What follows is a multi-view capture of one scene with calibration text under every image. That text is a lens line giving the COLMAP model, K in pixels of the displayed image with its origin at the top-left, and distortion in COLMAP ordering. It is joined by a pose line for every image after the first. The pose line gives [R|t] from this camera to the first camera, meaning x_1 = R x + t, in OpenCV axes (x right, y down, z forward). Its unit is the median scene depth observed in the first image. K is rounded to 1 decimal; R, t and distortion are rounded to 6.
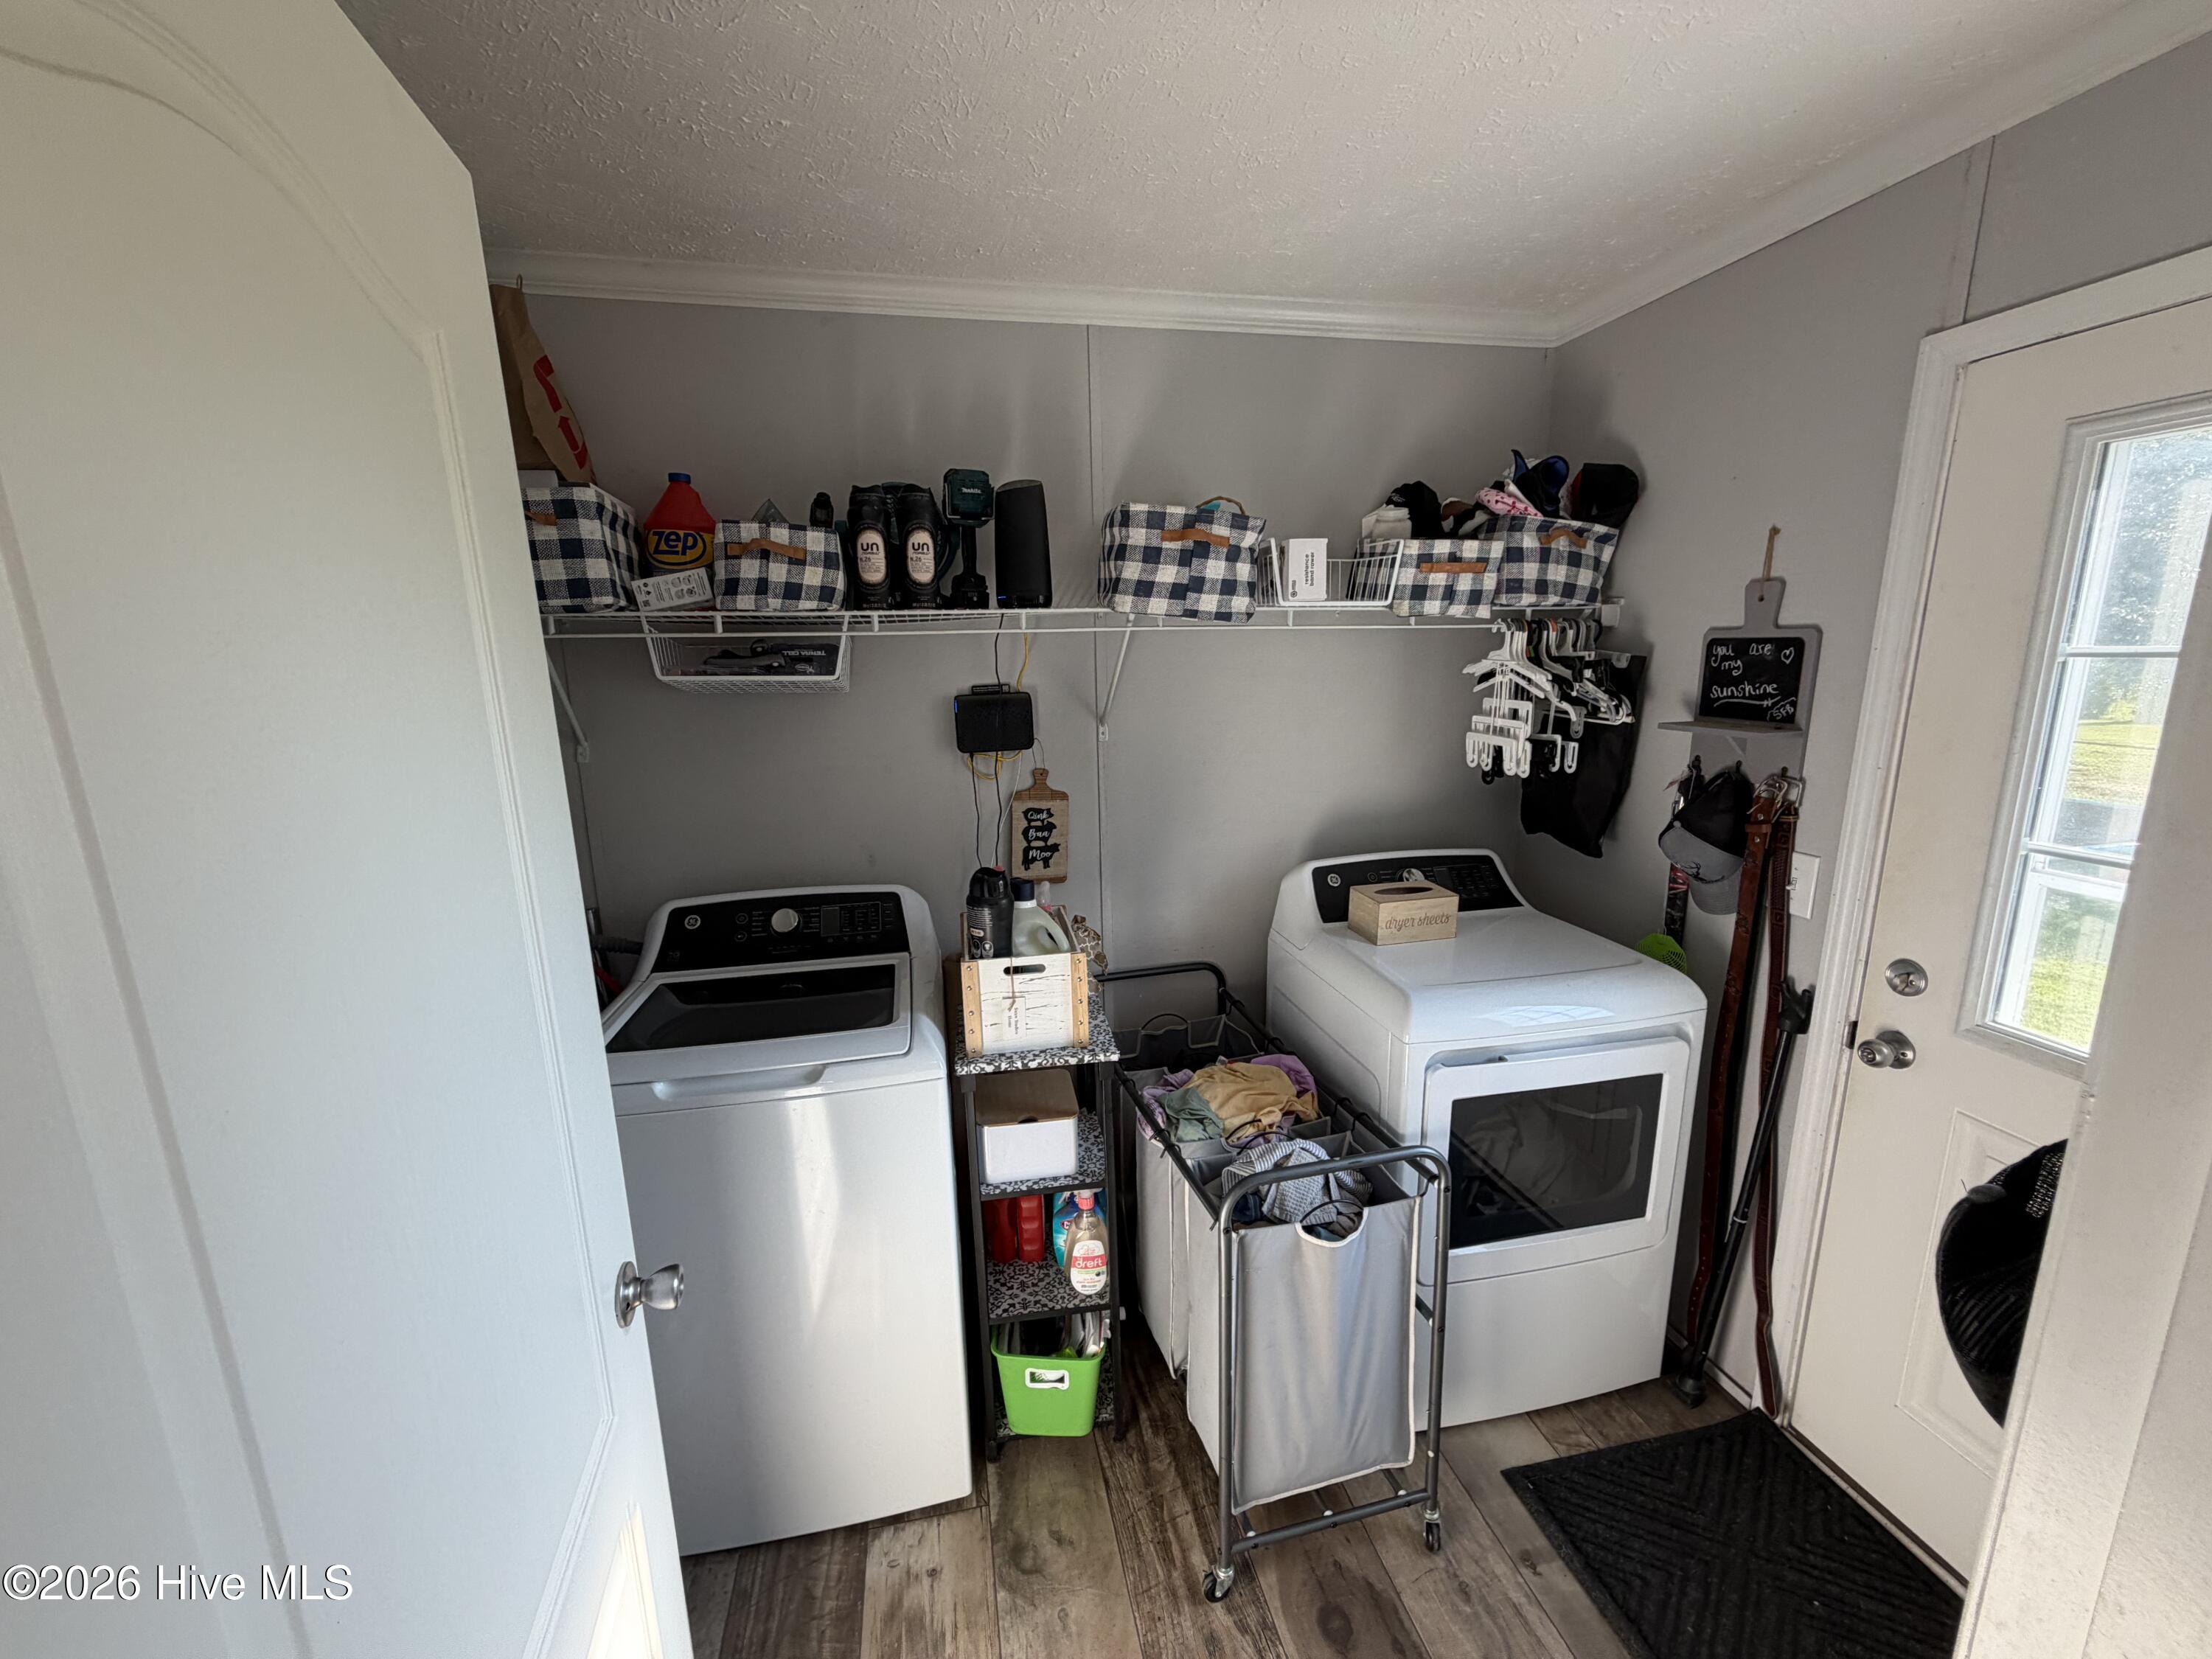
lens RADIAL K [[883.9, 0, 1099.0], [0, 883.9, 830.2], [0, 0, 1]] dist [-0.000439, 0.000471]
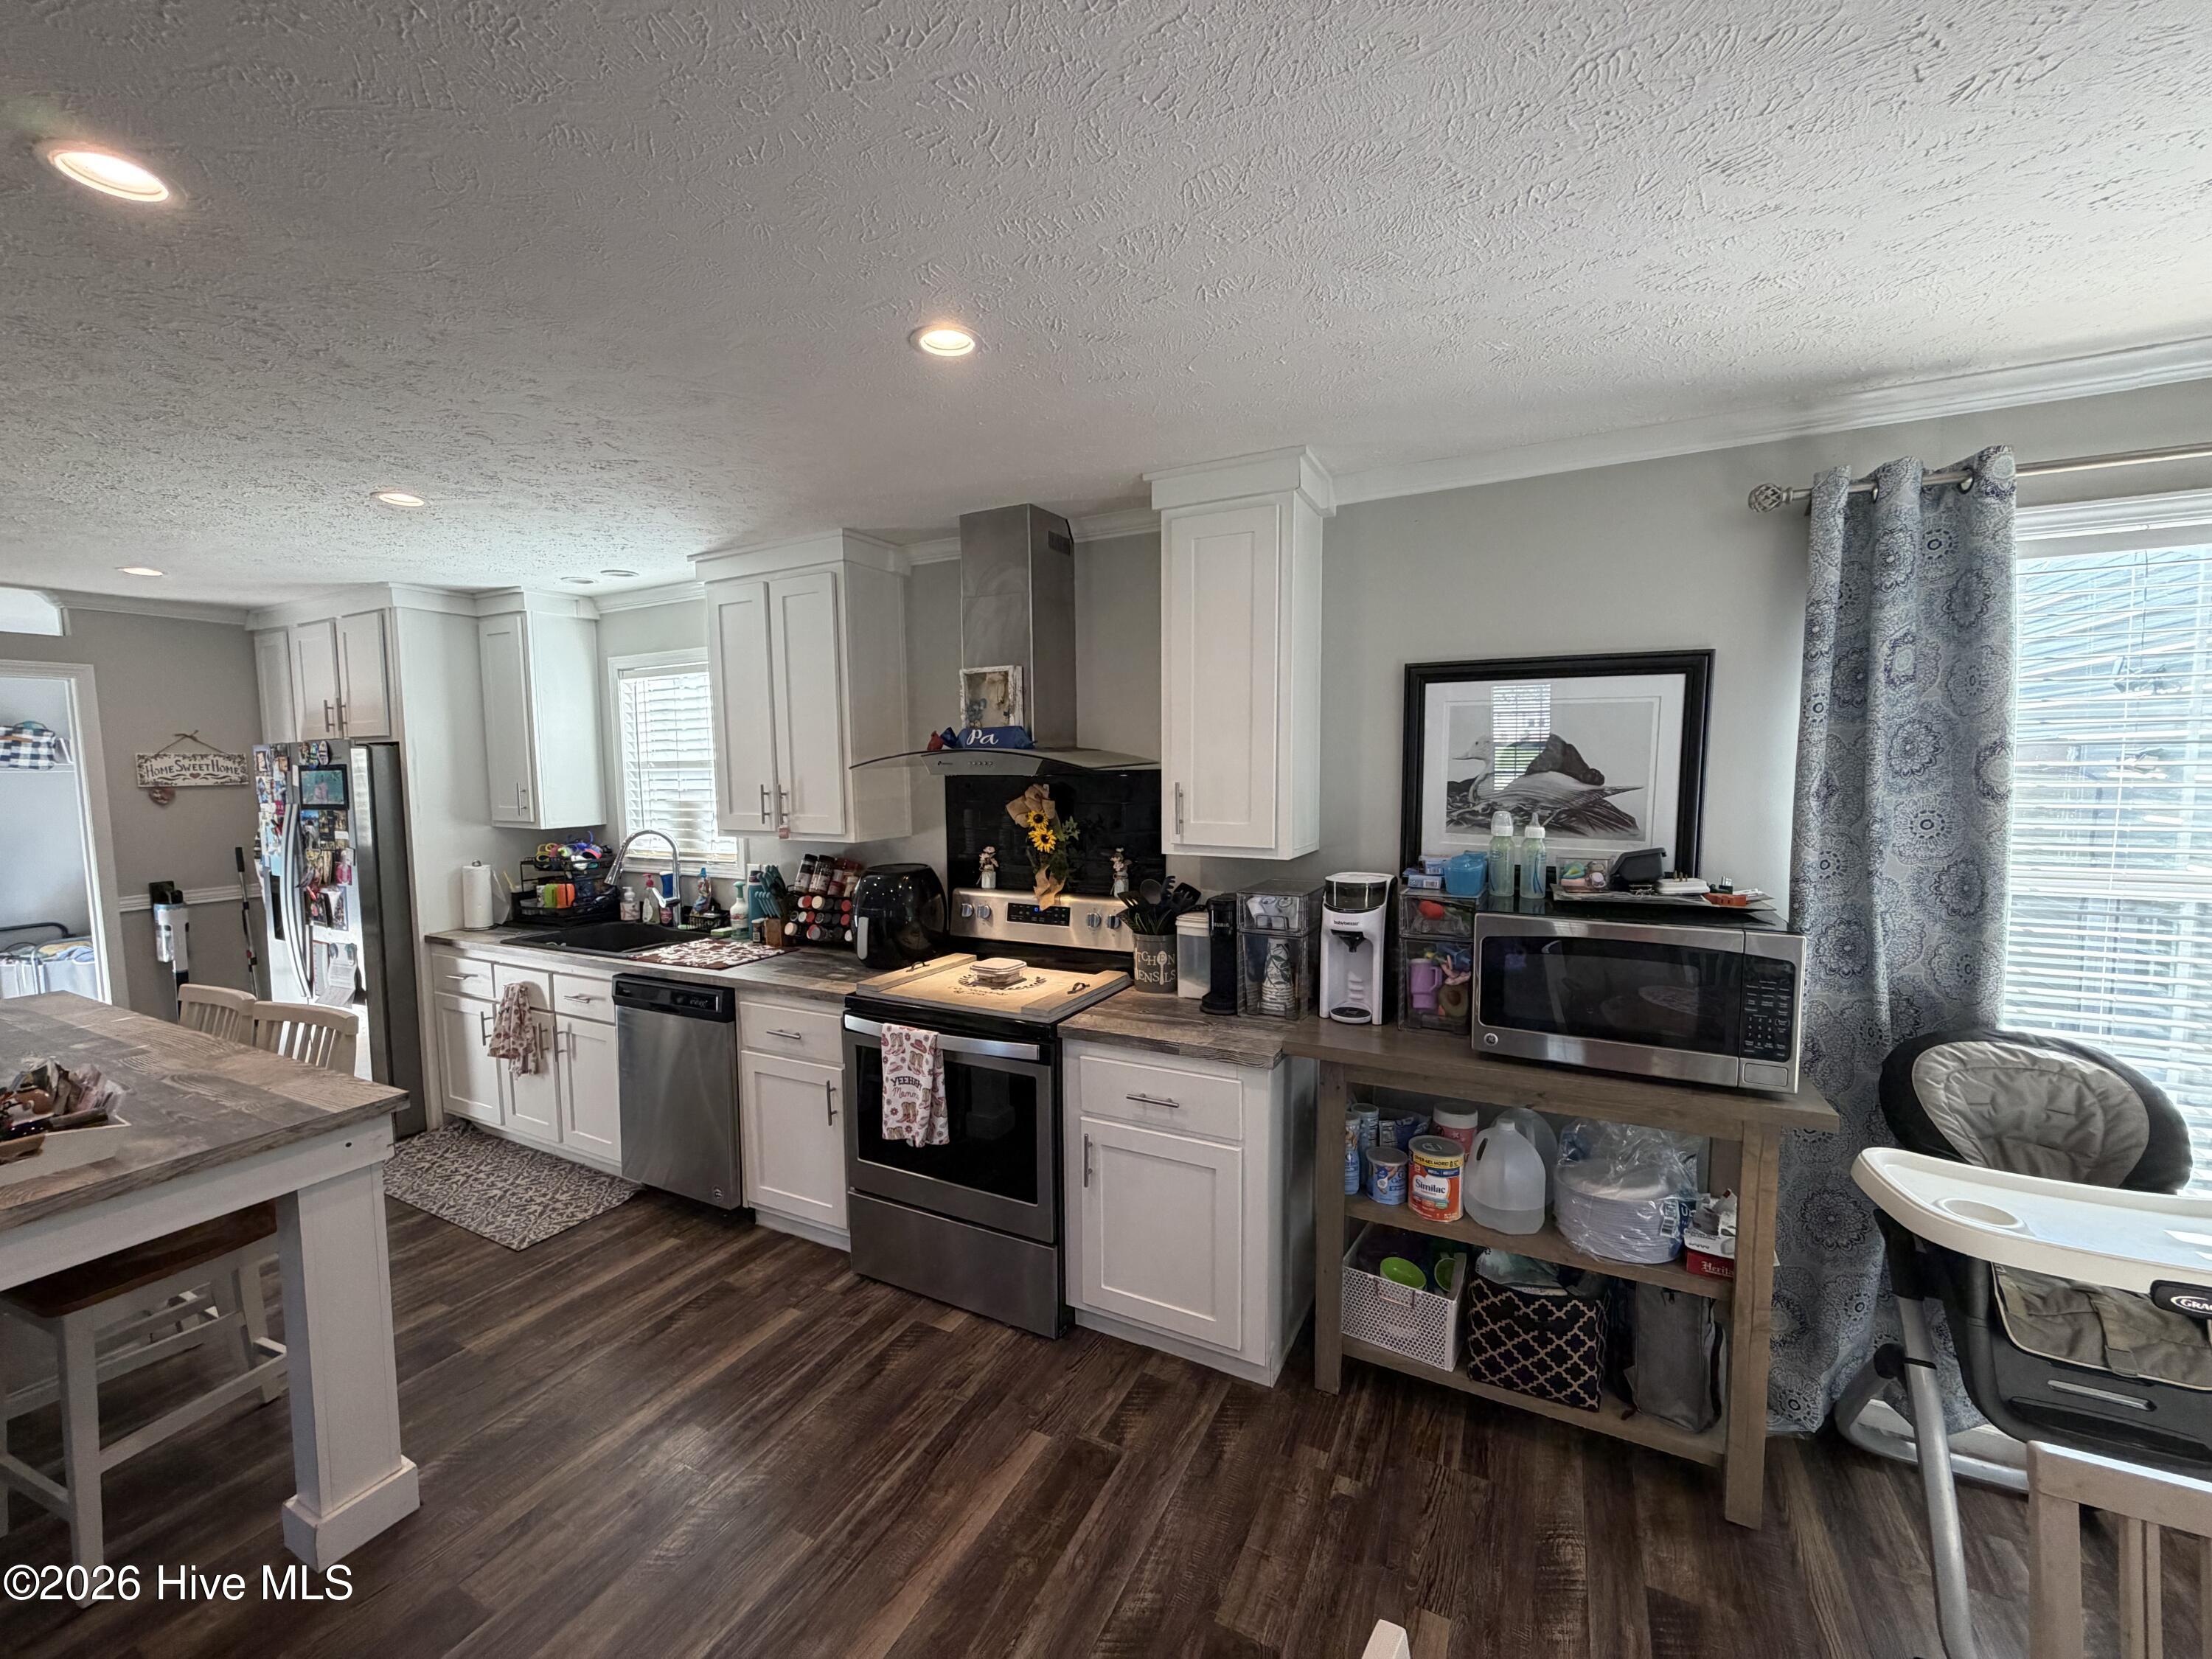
lens RADIAL K [[883.9, 0, 1099.0], [0, 883.9, 830.2], [0, 0, 1]] dist [-0.000439, 0.000471]
pose [[0.627193, -0.049419, 0.777295, 0.077182], [0.156279, 0.985674, -0.063432, 0.603849], [-0.763025, 0.161259, 0.625931, -3.037530]]
